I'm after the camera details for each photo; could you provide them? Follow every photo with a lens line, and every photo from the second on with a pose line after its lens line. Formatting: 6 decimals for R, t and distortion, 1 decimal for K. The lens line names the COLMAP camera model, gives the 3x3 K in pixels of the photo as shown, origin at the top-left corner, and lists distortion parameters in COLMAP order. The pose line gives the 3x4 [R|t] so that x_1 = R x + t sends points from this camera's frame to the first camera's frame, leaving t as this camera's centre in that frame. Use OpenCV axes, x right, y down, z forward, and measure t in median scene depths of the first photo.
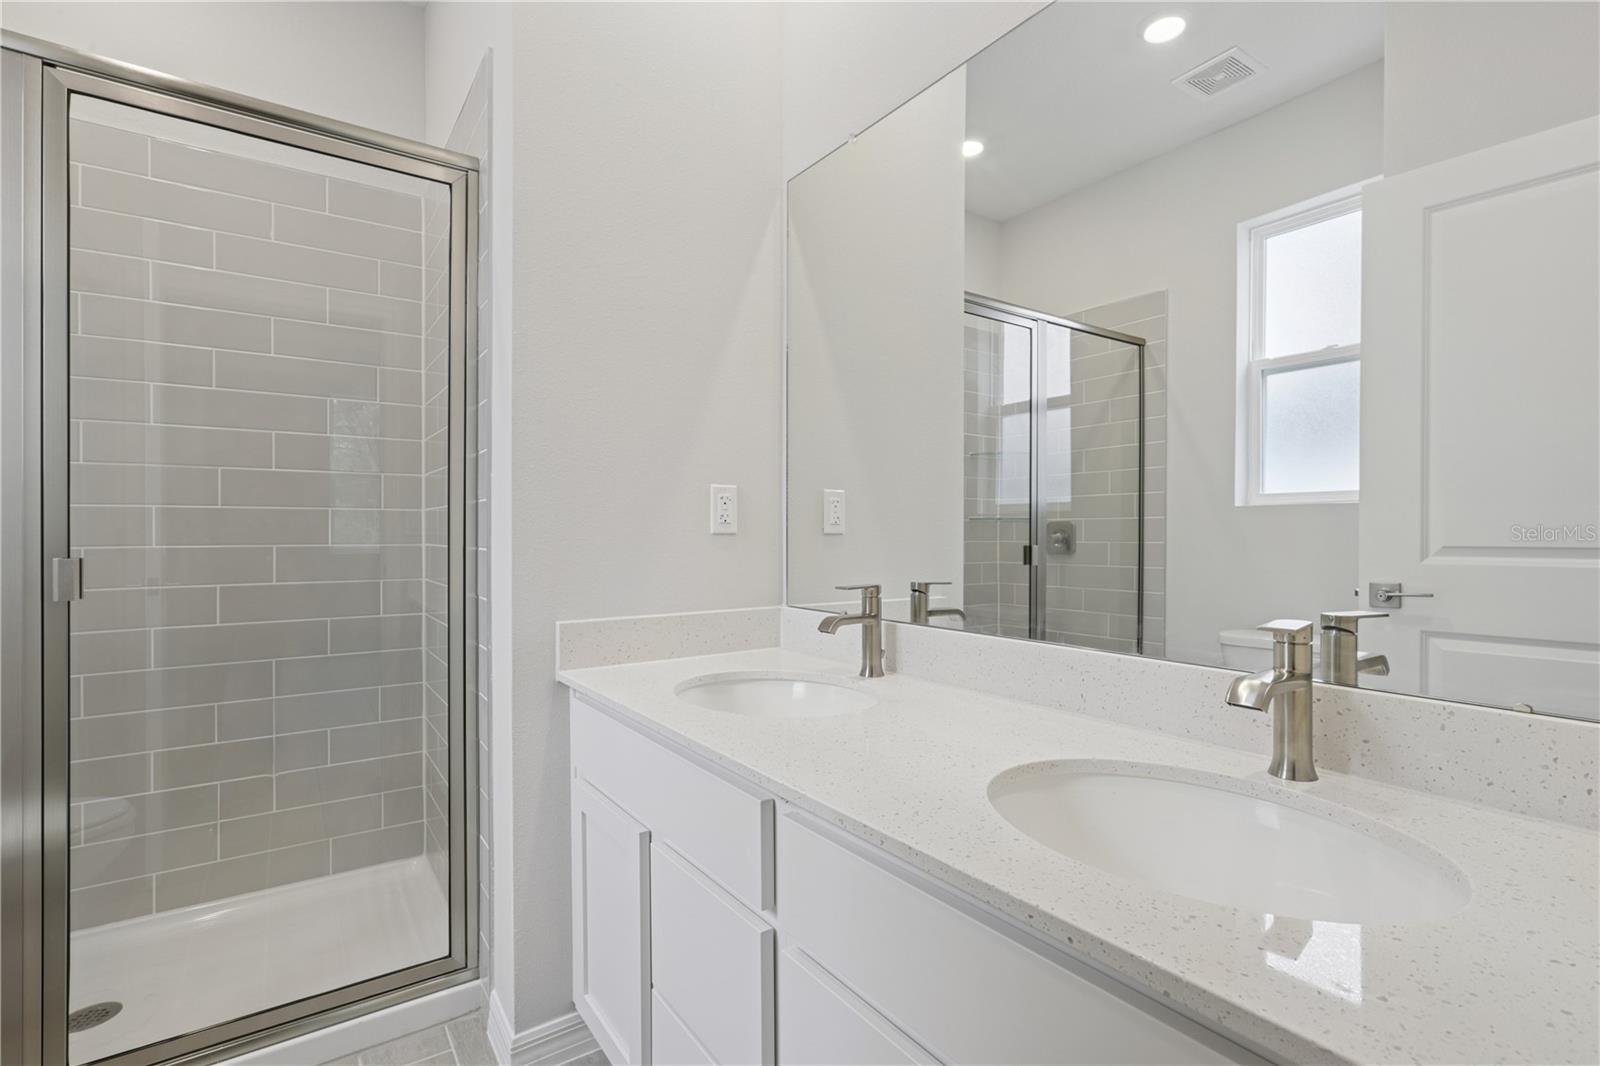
lens RADIAL K [[741.8, 0, 787.8], [0, 741.8, 529.5], [0, 0, 1]] dist [-0.014057, 0.000456]
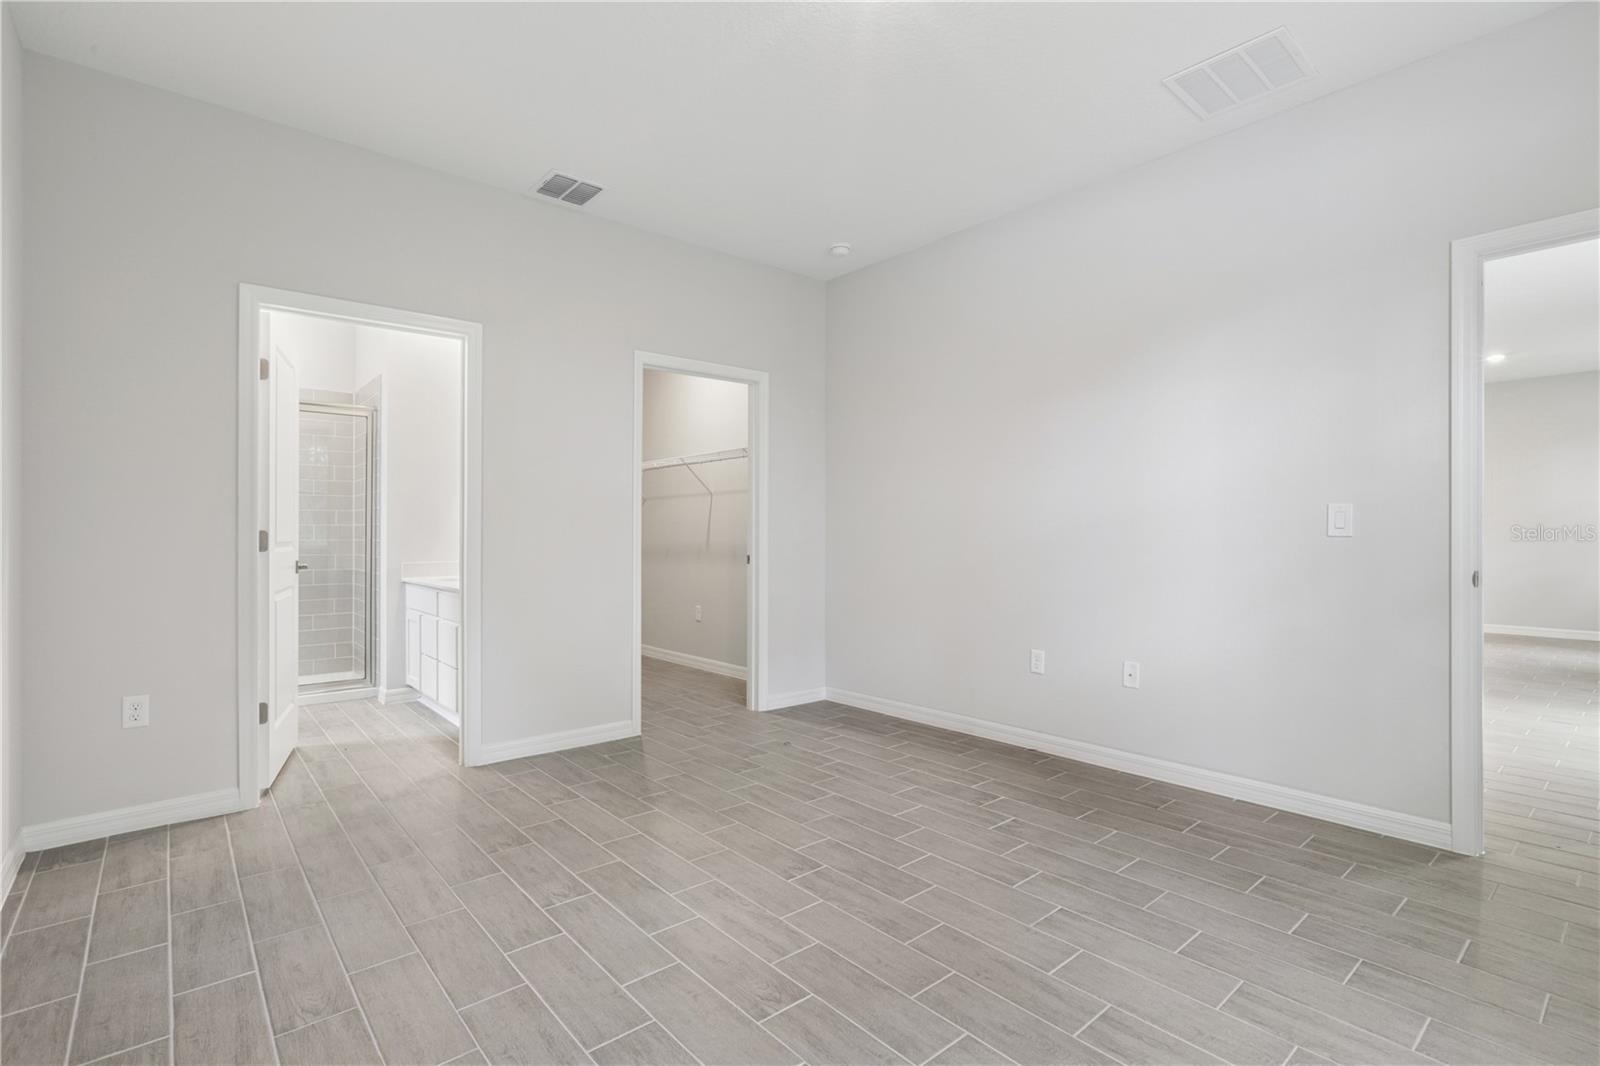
lens RADIAL K [[741.8, 0, 796.8], [0, 741.8, 536.5], [0, 0, 1]] dist [-0.014057, 0.000456]
pose [[0.993922, 0.000577, 0.110083, 0.293006], [-0.000356, 0.999998, -0.002025, 0.006625], [-0.110084, 0.001974, 0.993920, -0.669943]]
